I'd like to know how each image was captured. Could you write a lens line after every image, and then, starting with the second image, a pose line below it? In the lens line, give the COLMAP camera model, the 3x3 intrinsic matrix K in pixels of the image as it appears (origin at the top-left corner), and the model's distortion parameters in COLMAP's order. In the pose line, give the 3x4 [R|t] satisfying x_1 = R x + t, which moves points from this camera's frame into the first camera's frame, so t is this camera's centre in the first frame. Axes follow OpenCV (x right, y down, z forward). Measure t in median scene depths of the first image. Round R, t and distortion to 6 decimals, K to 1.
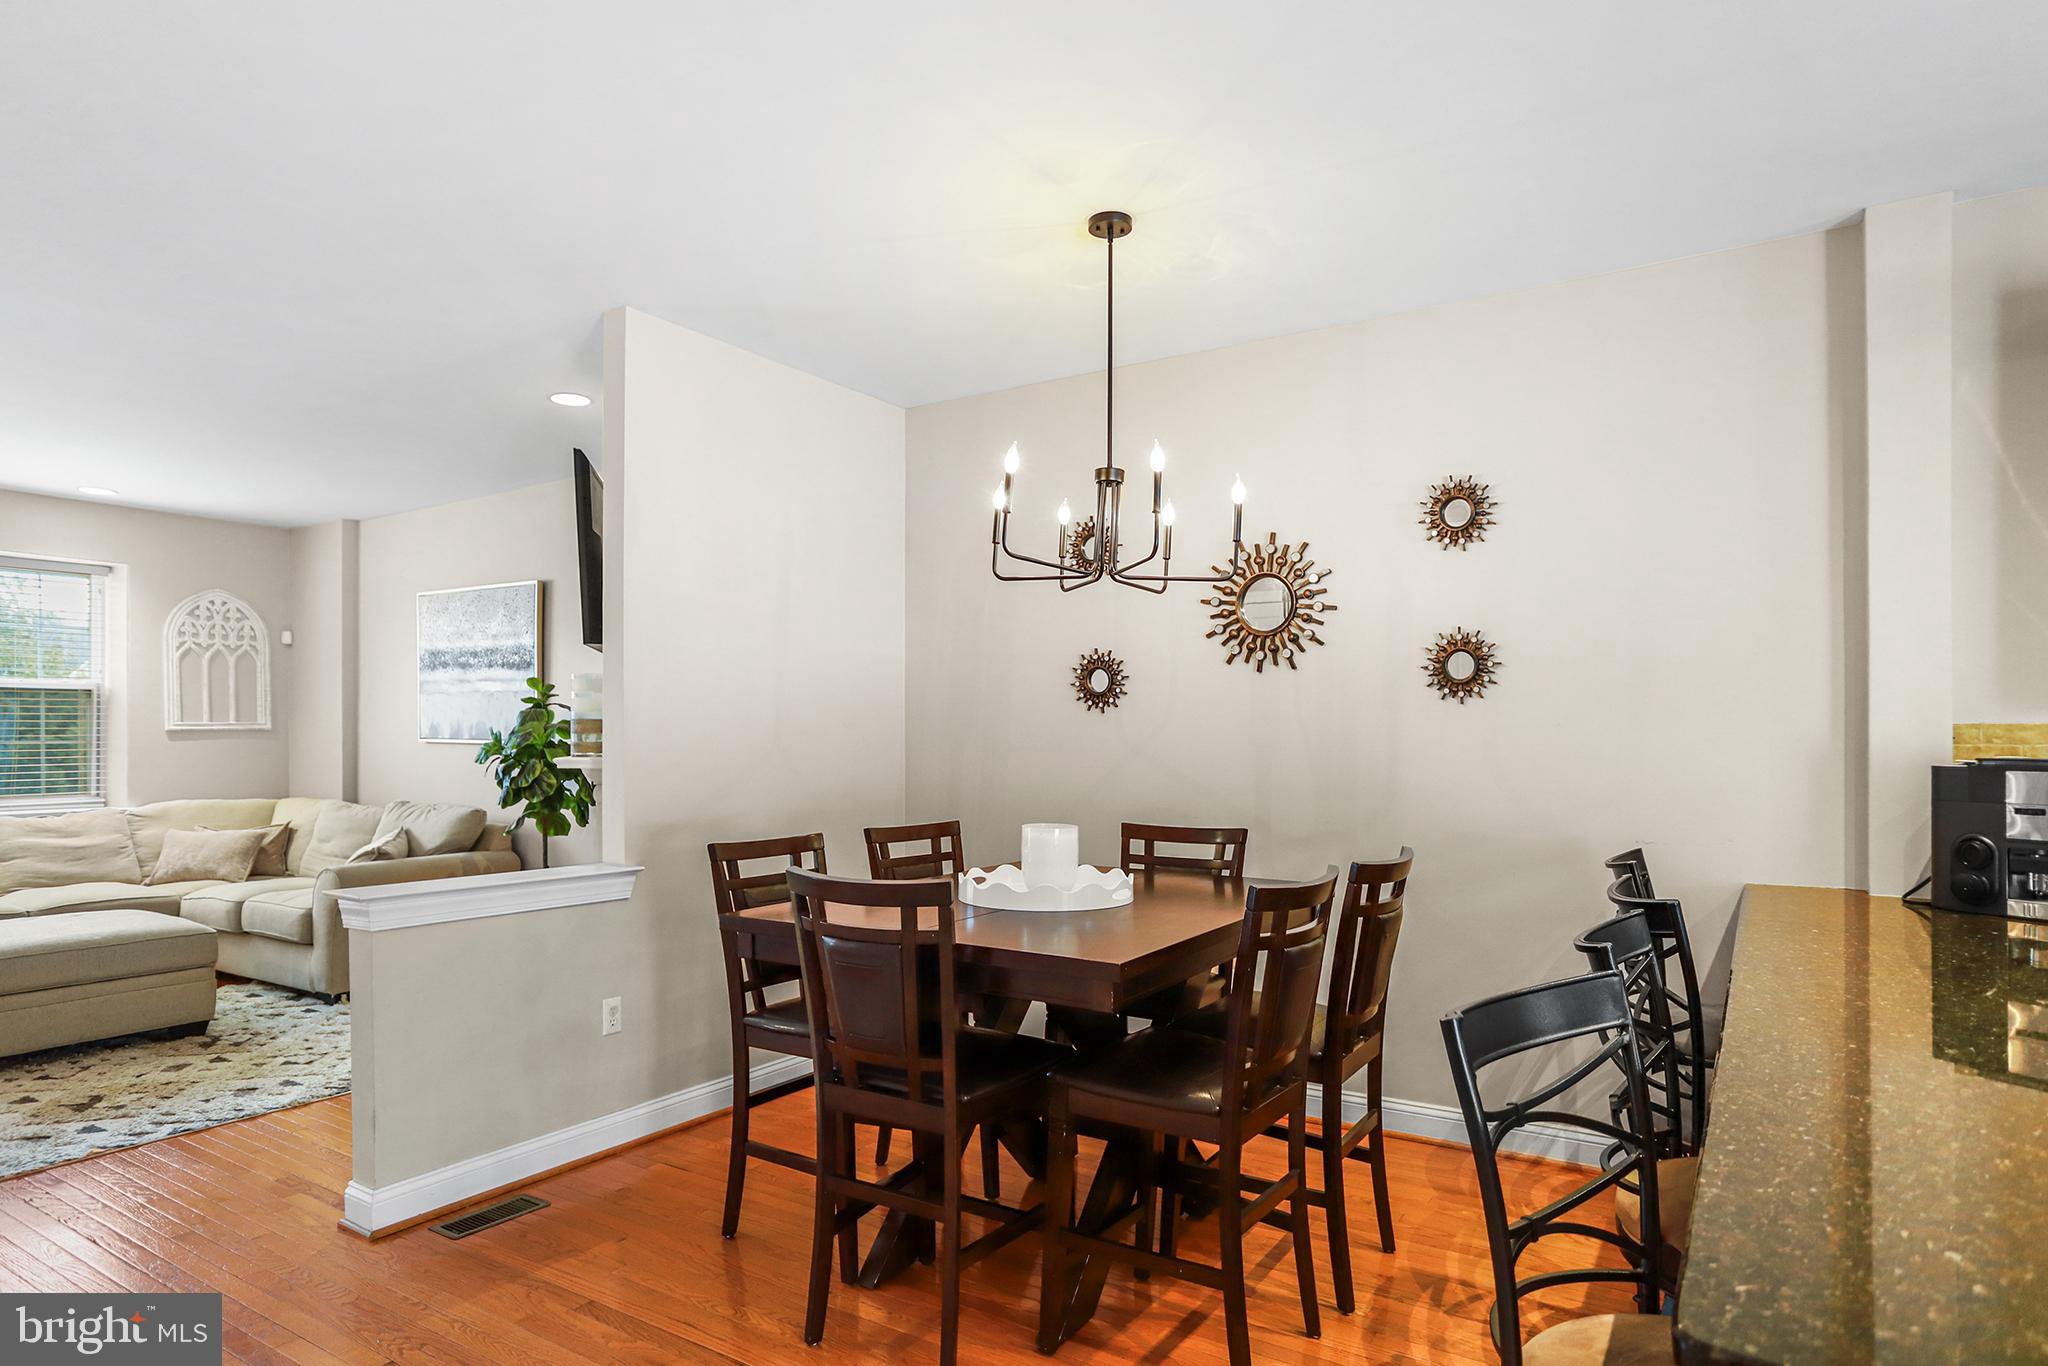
lens RADIAL K [[1170.7, 0, 1035.9], [0, 1170.7, 740.2], [0, 0, 1]] dist [-0.023996, 0.016552]
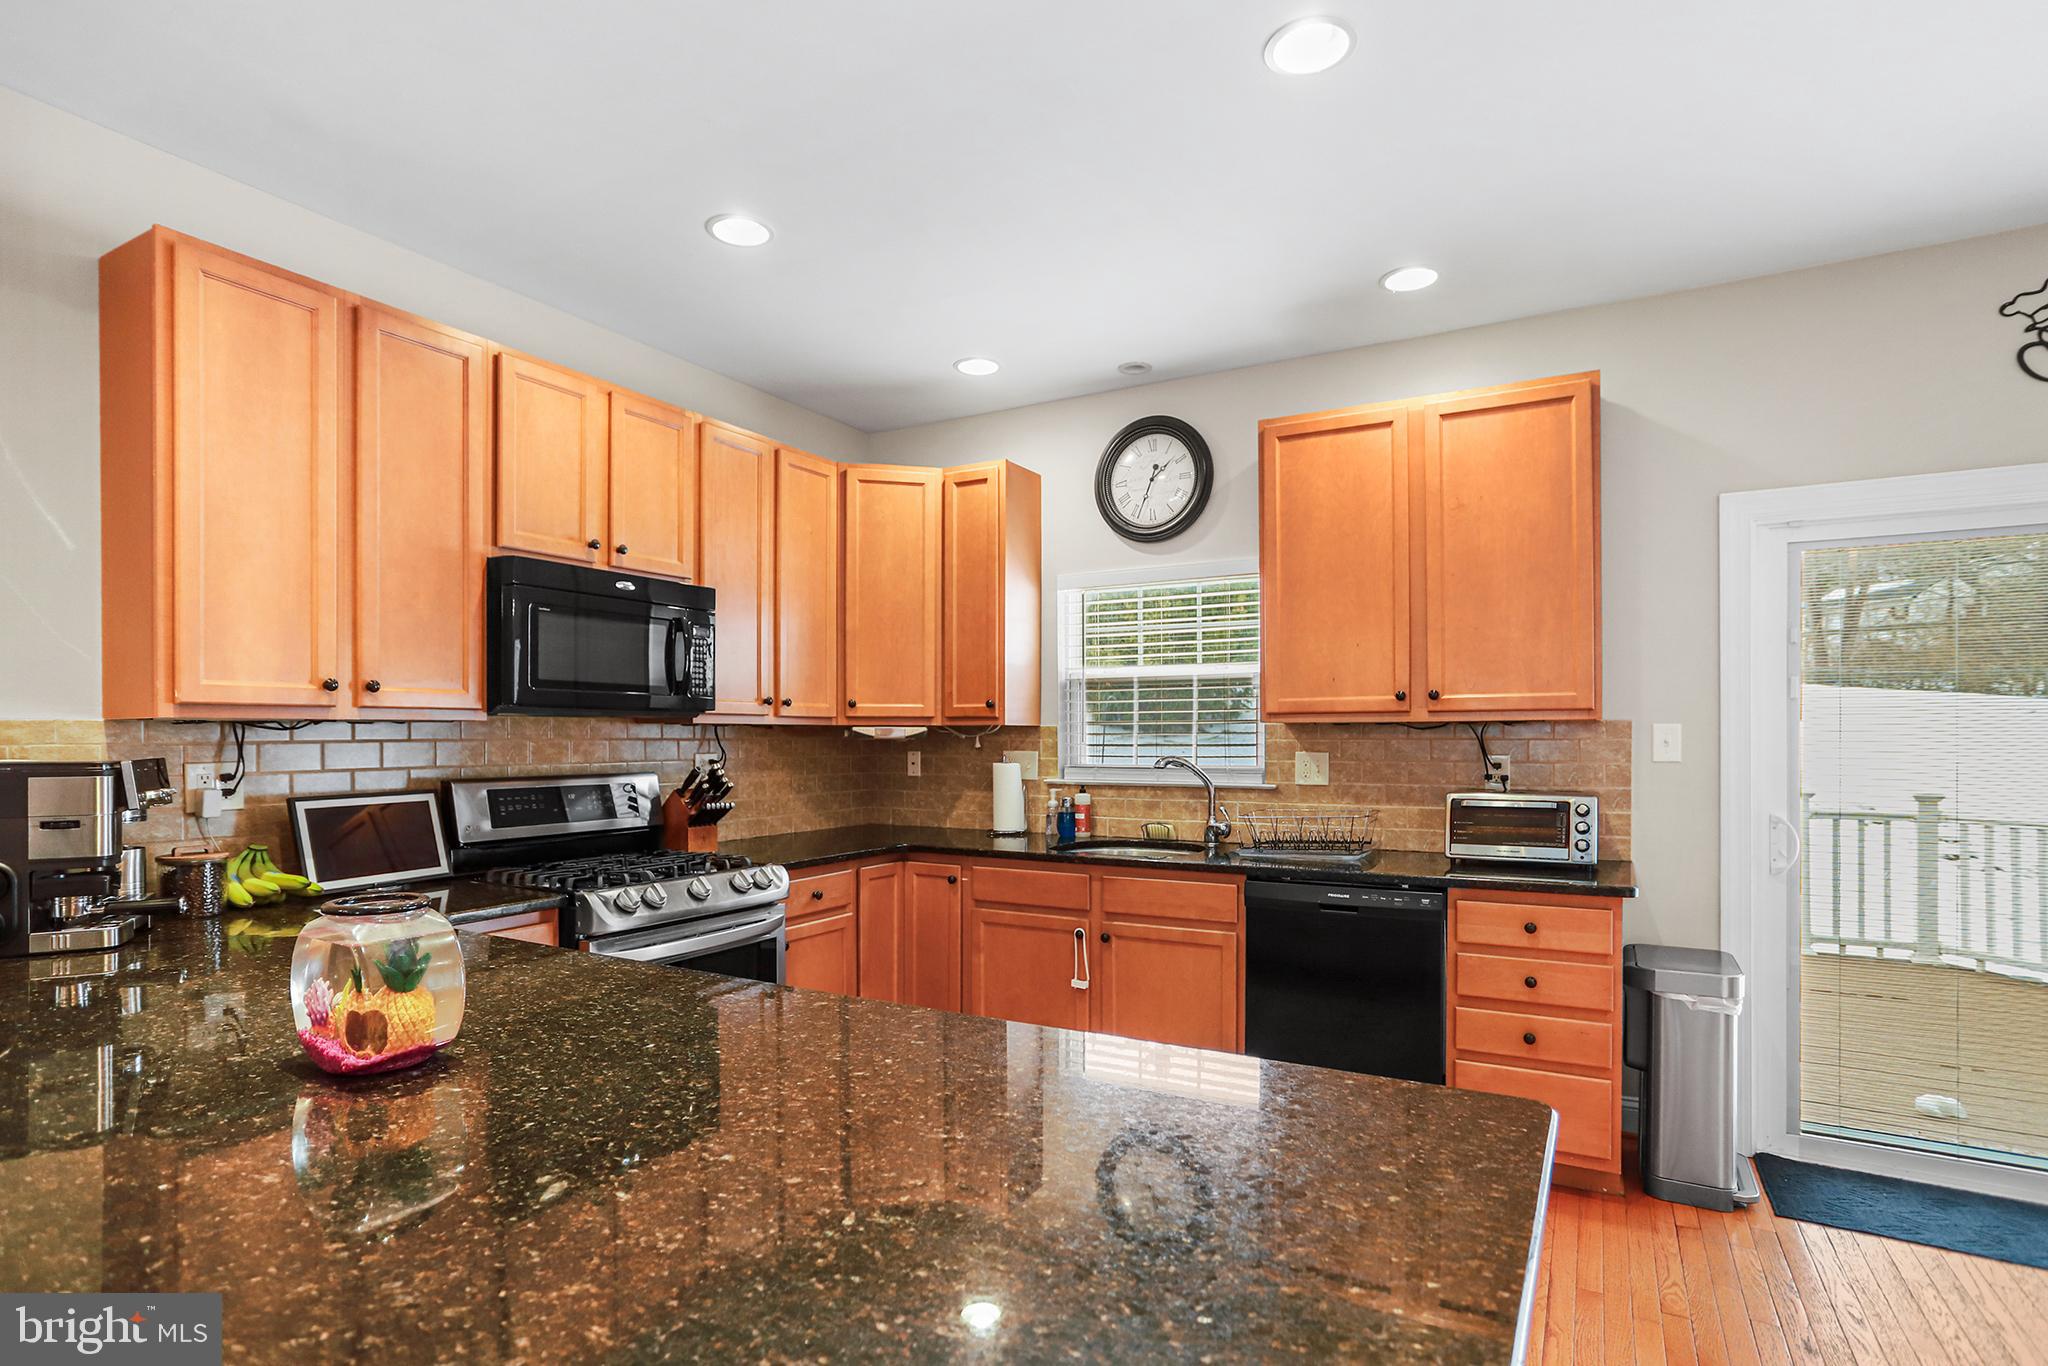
lens RADIAL K [[1027.3, 0, 1020.1], [0, 1027.3, 737.3], [0, 0, 1]] dist [-0.045707, 0.021601]
pose [[-0.053411, -0.000652, 0.998572, 0.039365], [0.005370, 0.999985, 0.000940, 0.000638], [-0.998558, 0.005412, -0.053407, 0.139644]]
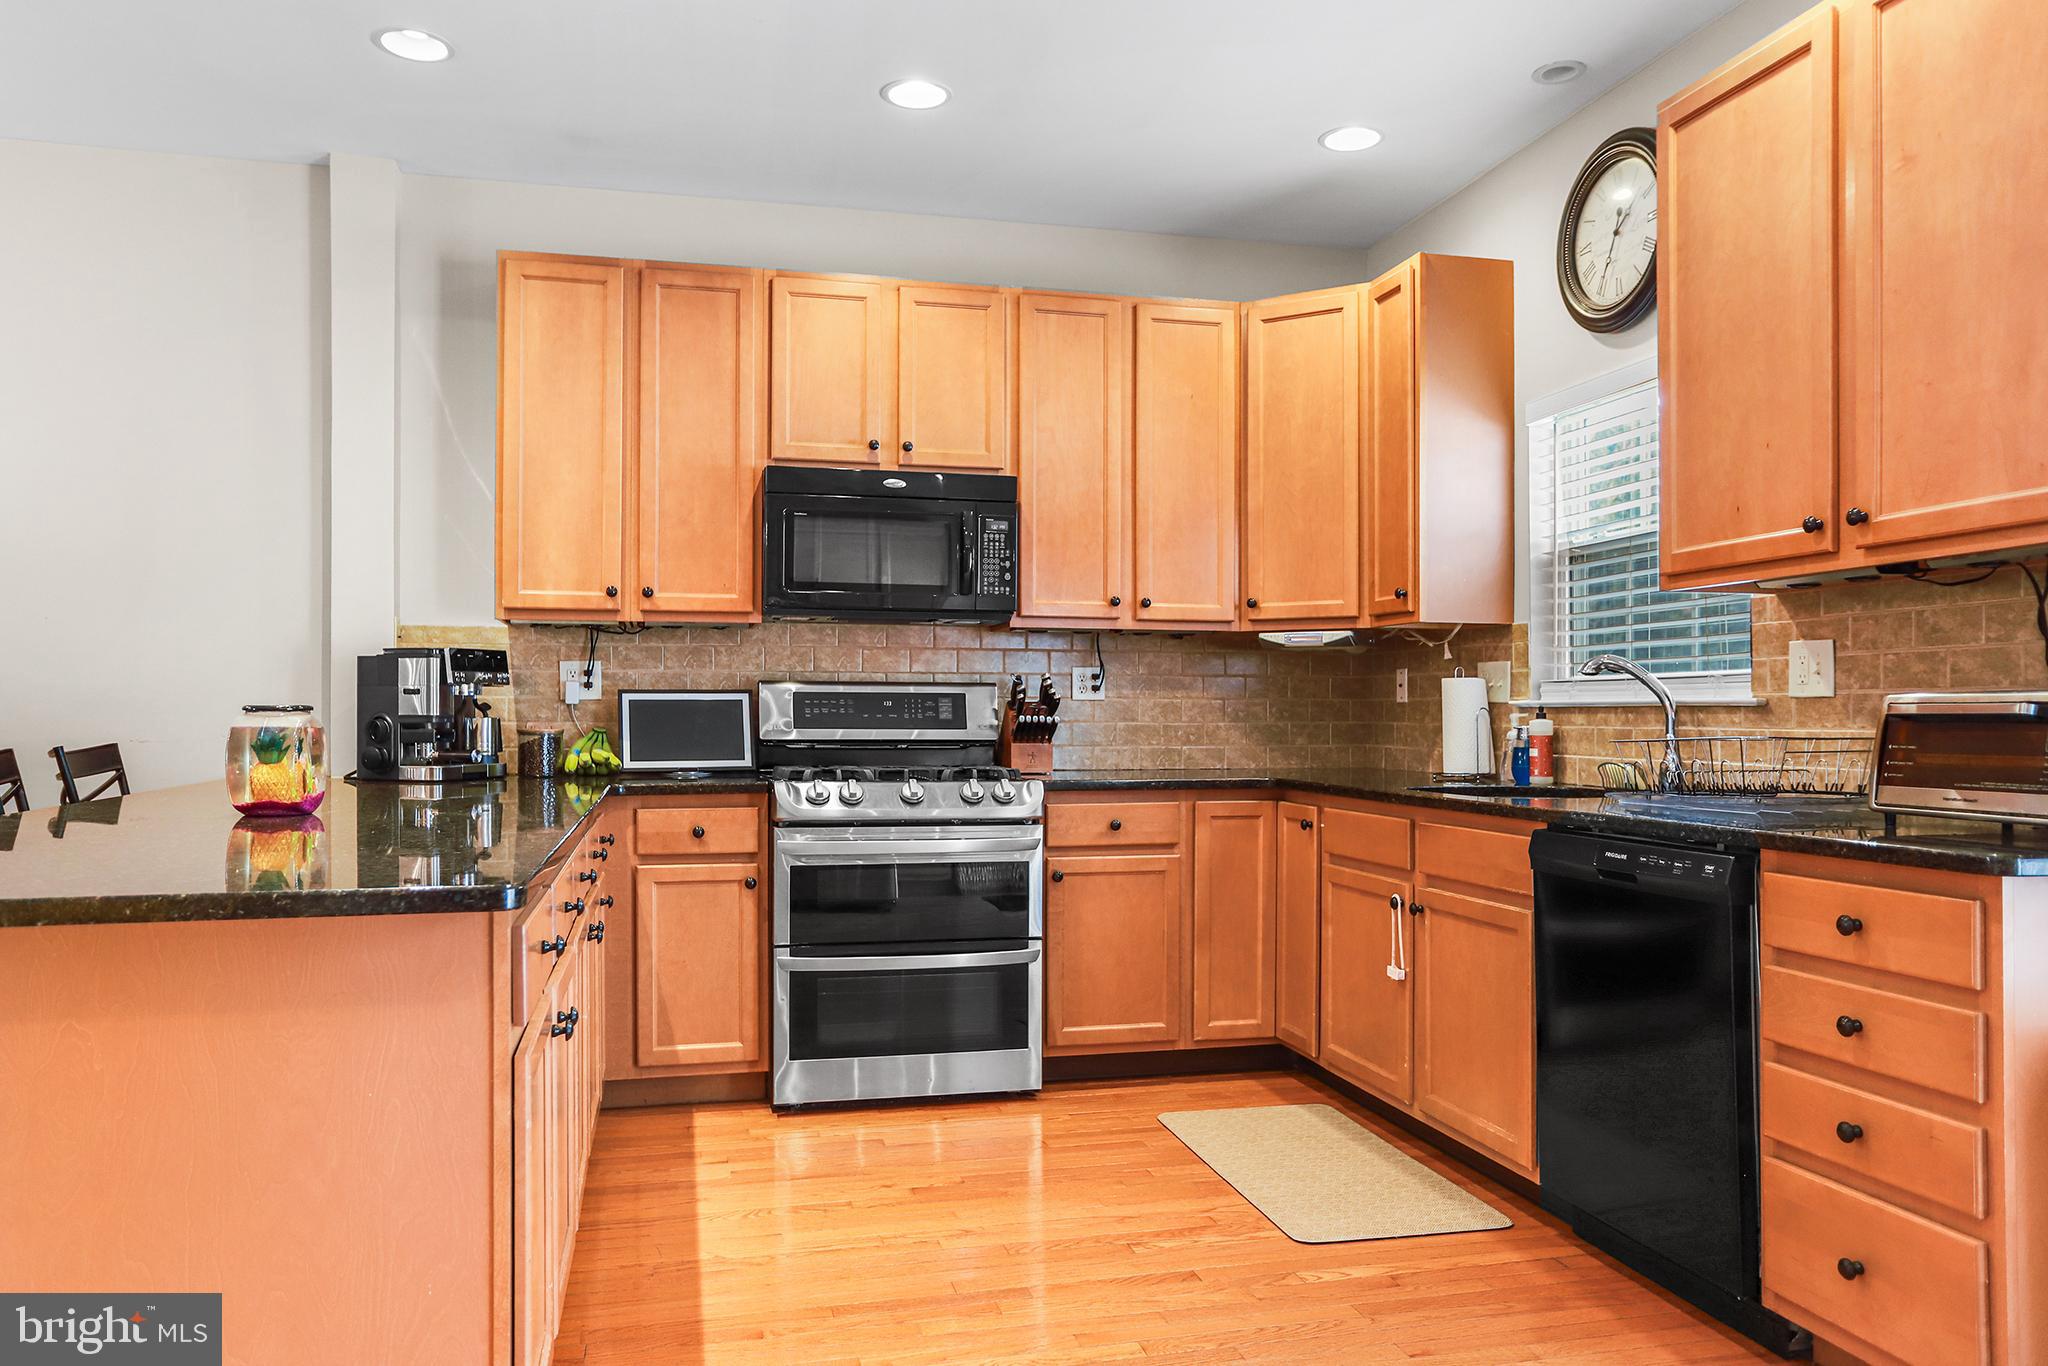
lens RADIAL K [[1433.2, 0, 1036.2], [0, 1433.2, 705.2], [0, 0, 1]] dist [-0.032096, 0.017255]
pose [[0.689392, 0.007908, 0.724346, 0.095939], [-0.000028, 0.999941, -0.010890, 0.036710], [-0.724389, 0.007487, 0.689351, -0.190716]]
